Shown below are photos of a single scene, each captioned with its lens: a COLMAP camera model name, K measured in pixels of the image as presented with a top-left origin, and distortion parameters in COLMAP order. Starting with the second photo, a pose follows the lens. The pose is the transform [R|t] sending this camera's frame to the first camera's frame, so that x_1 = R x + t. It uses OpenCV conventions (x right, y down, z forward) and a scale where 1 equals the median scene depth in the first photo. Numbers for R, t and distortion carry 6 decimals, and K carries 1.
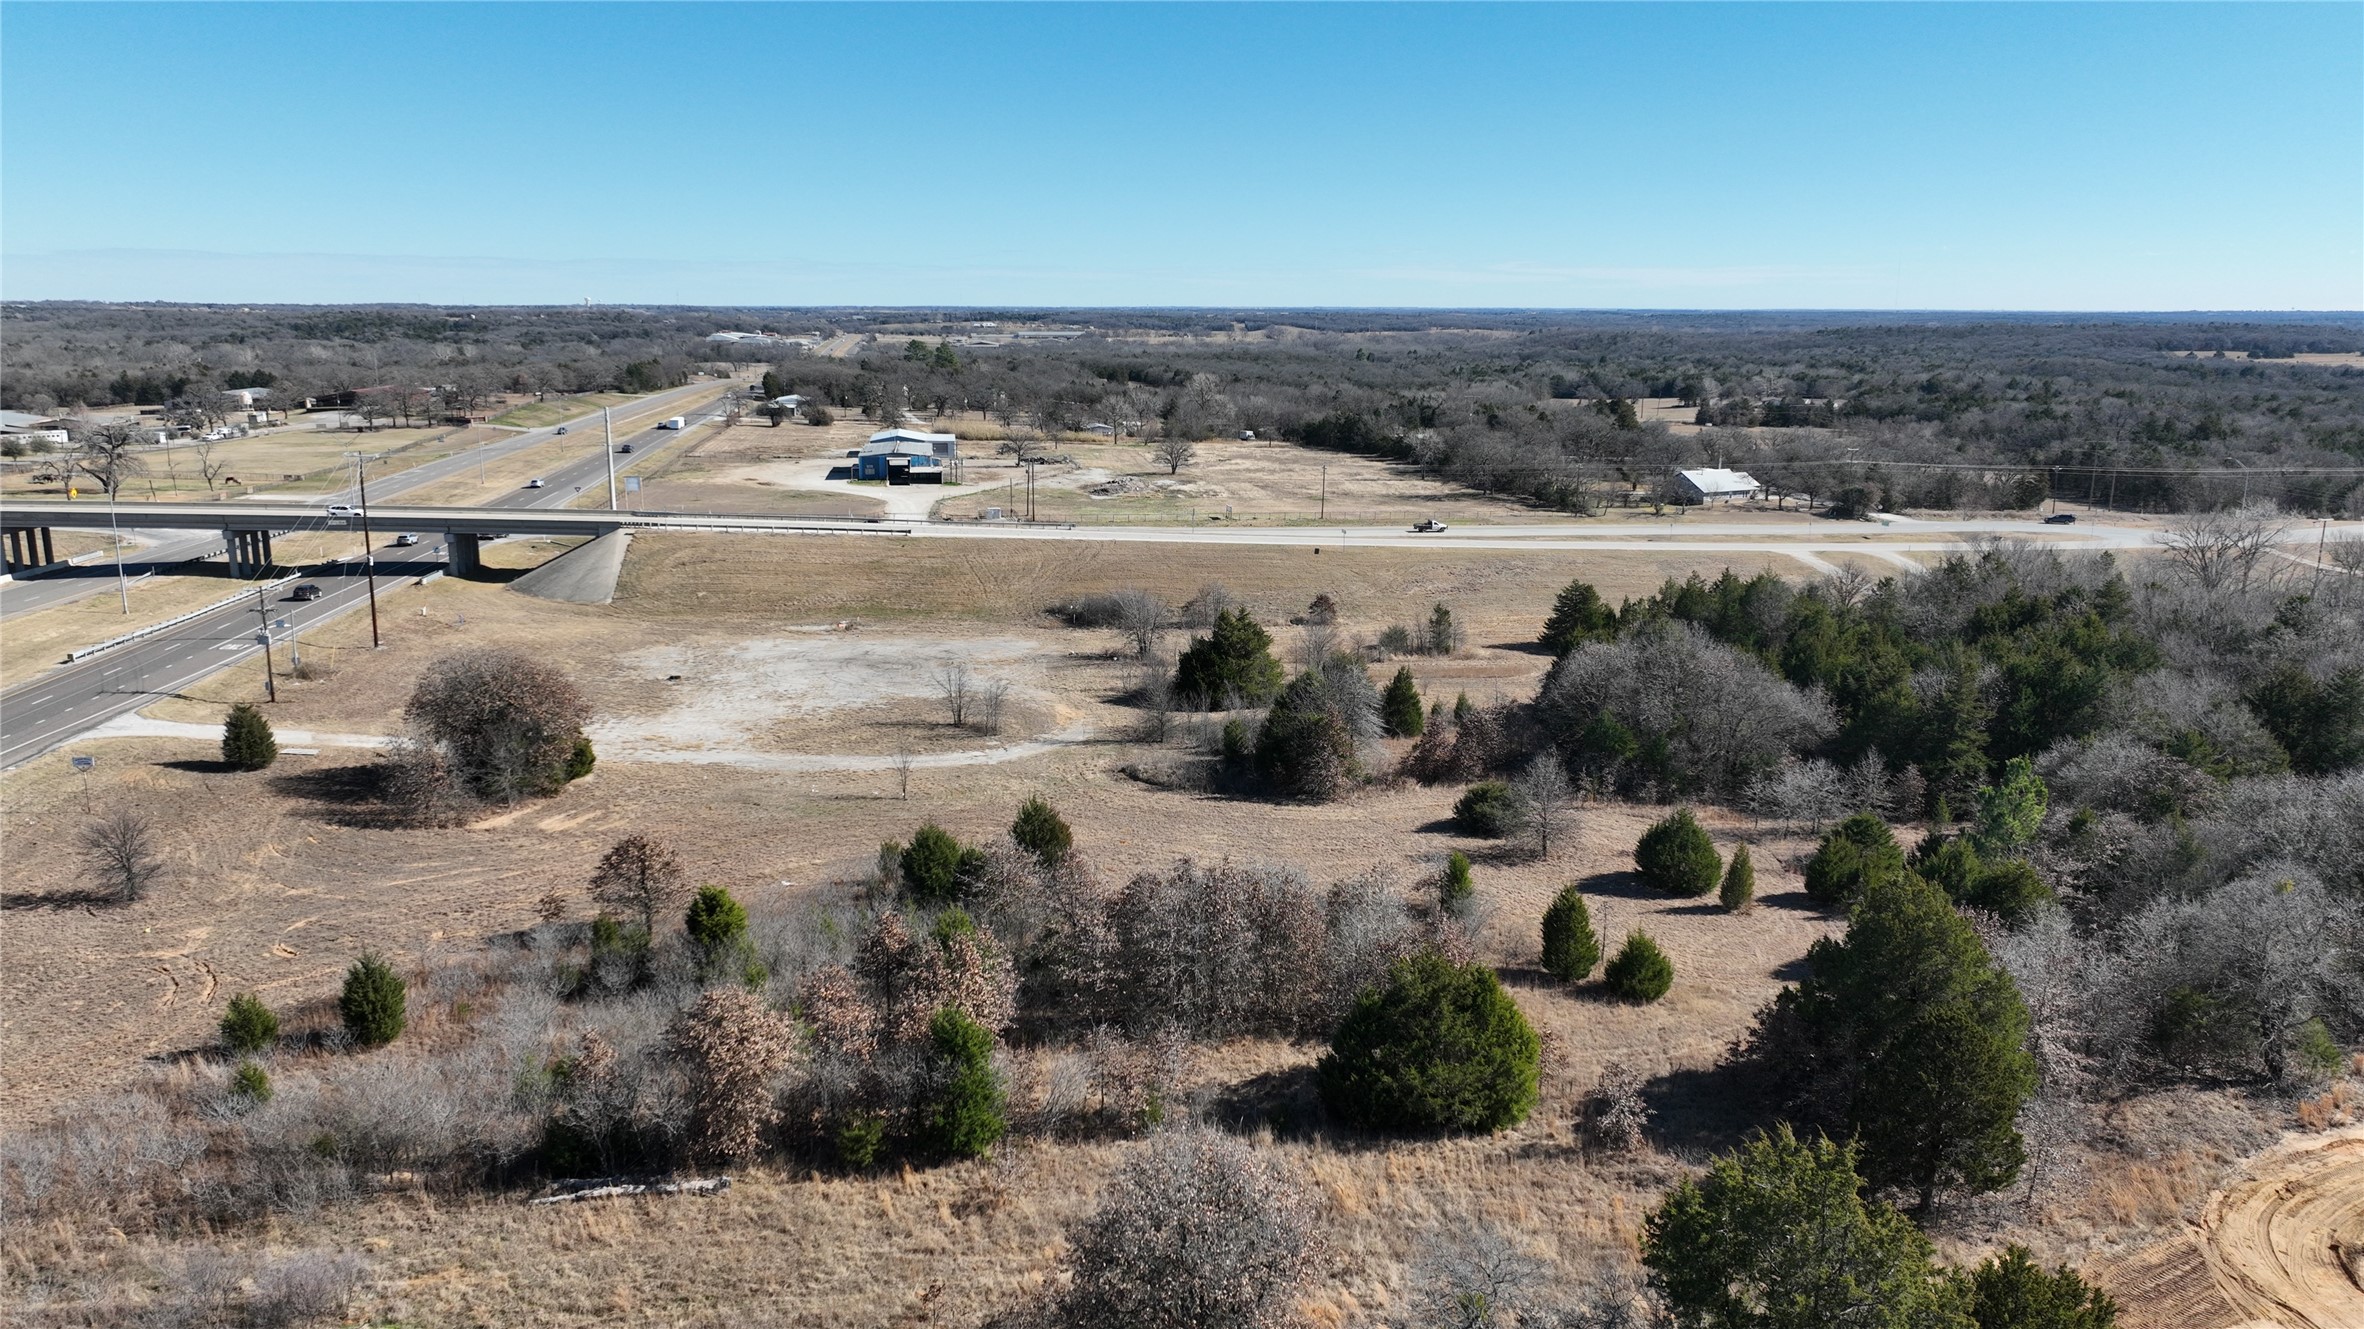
lens RADIAL K [[1657.5, 0, 1184.0], [0, 1657.5, 669.0], [0, 0, 1]] dist [0.005573, 0.006470]
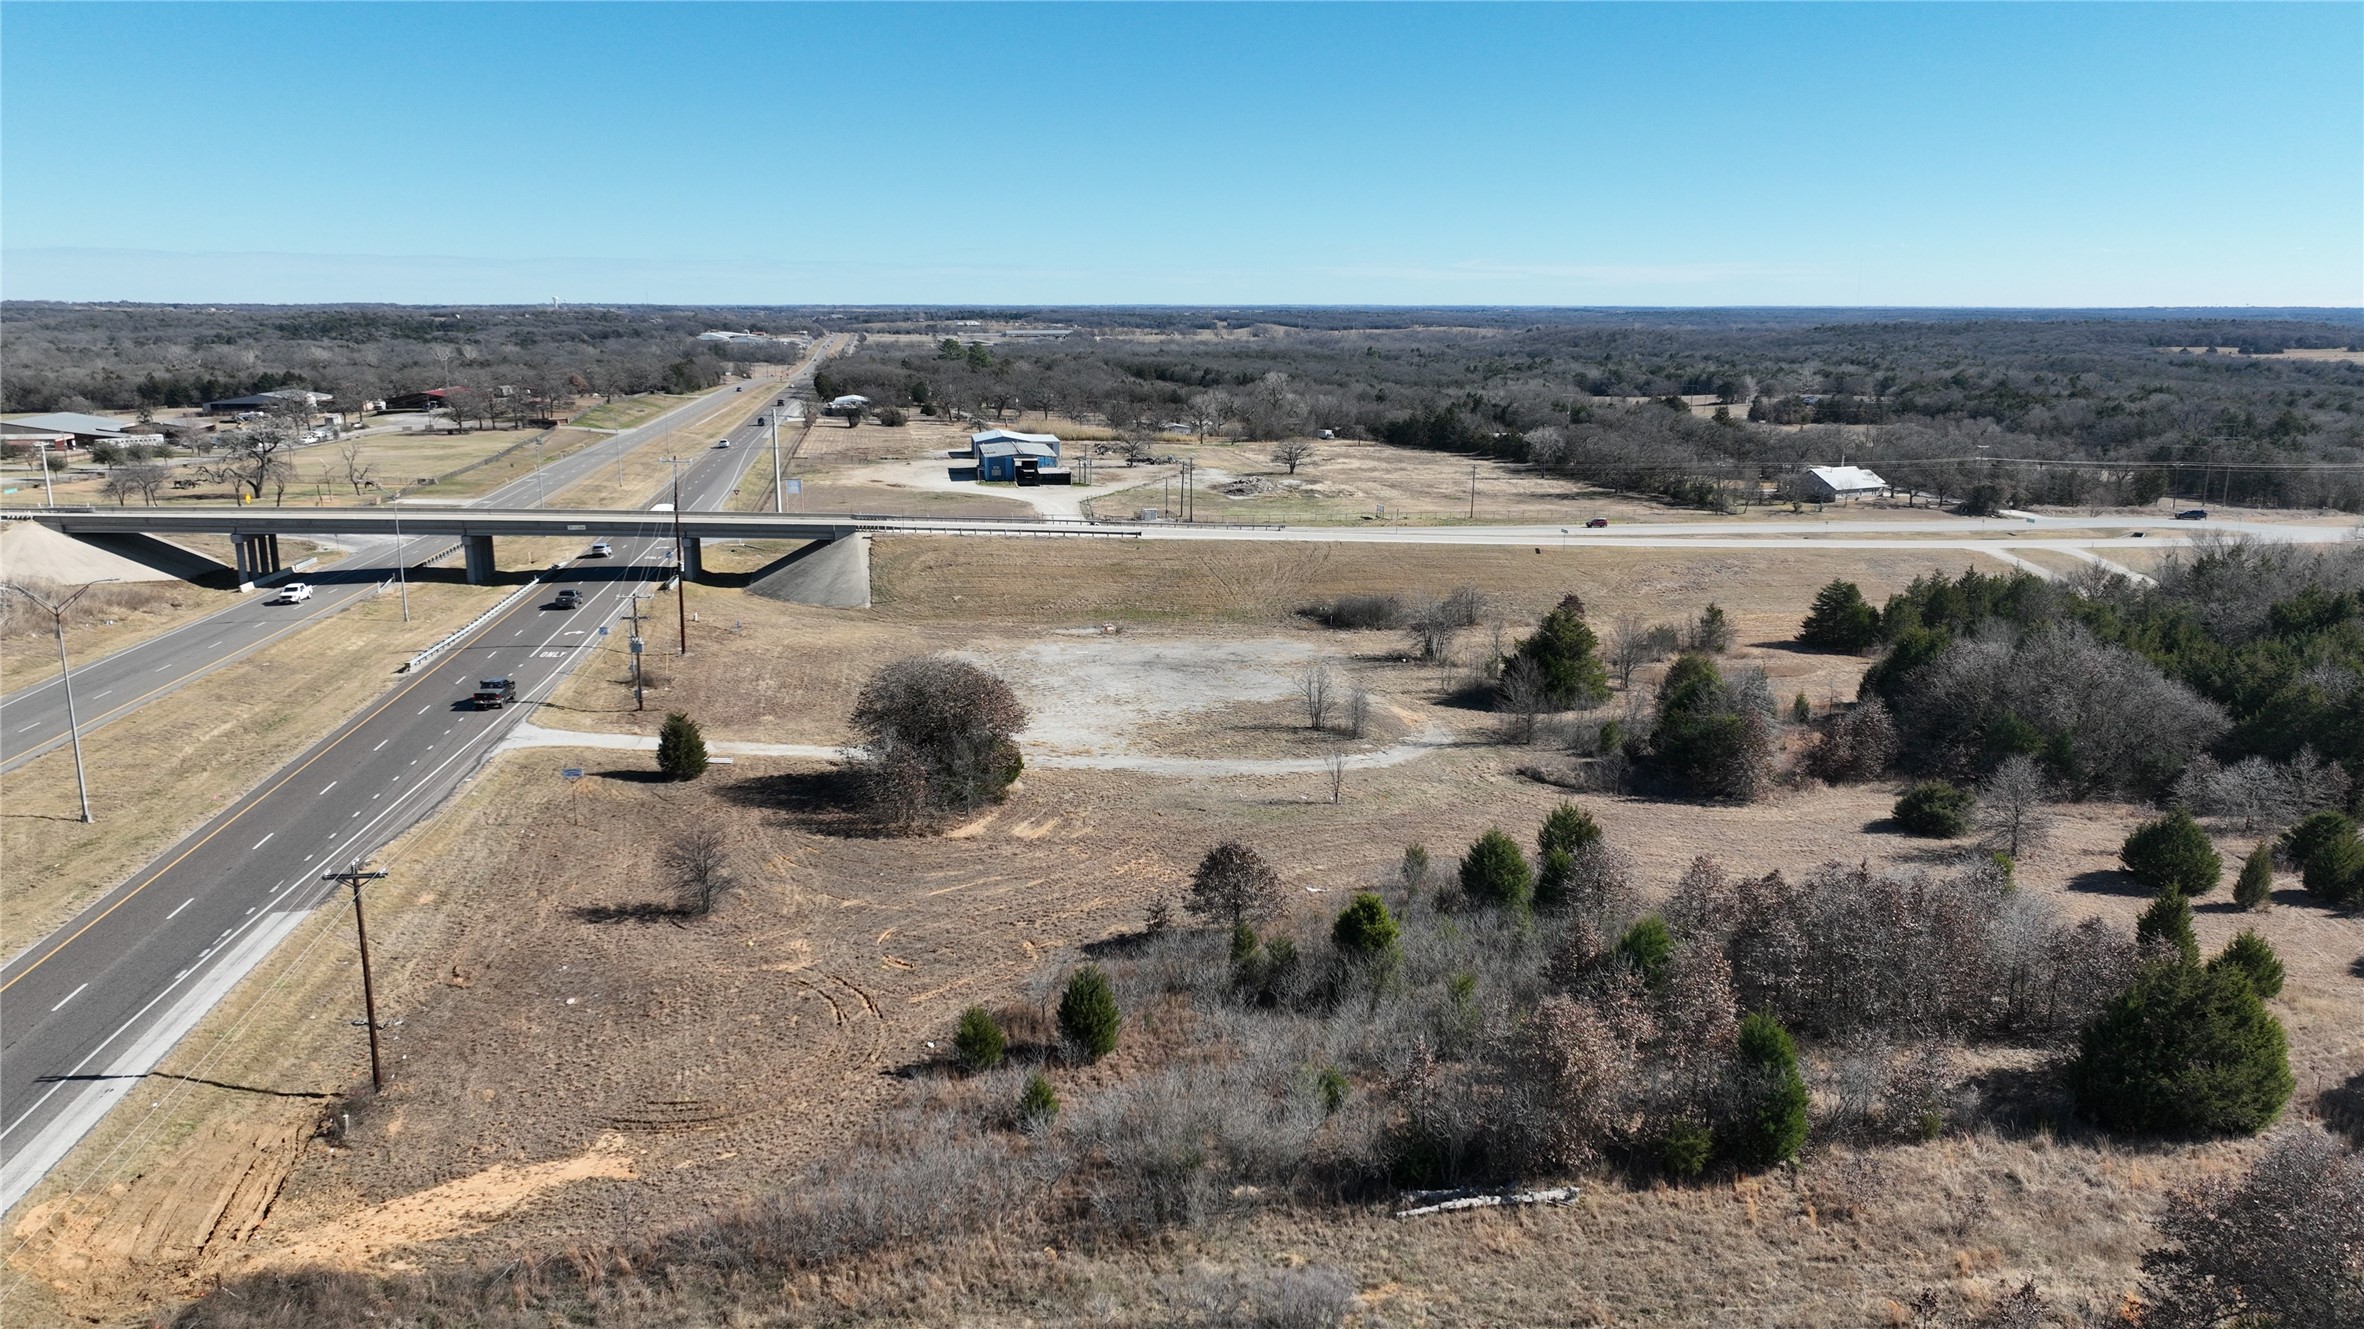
lens RADIAL K [[1657.5, 0, 1184.8], [0, 1657.5, 670.8], [0, 0, 1]] dist [0.005573, 0.006470]
pose [[0.999771, -0.006528, 0.020388, -0.105328], [0.006484, 0.999977, 0.002214, -0.001610], [-0.020402, -0.002081, 0.999790, 0.001482]]
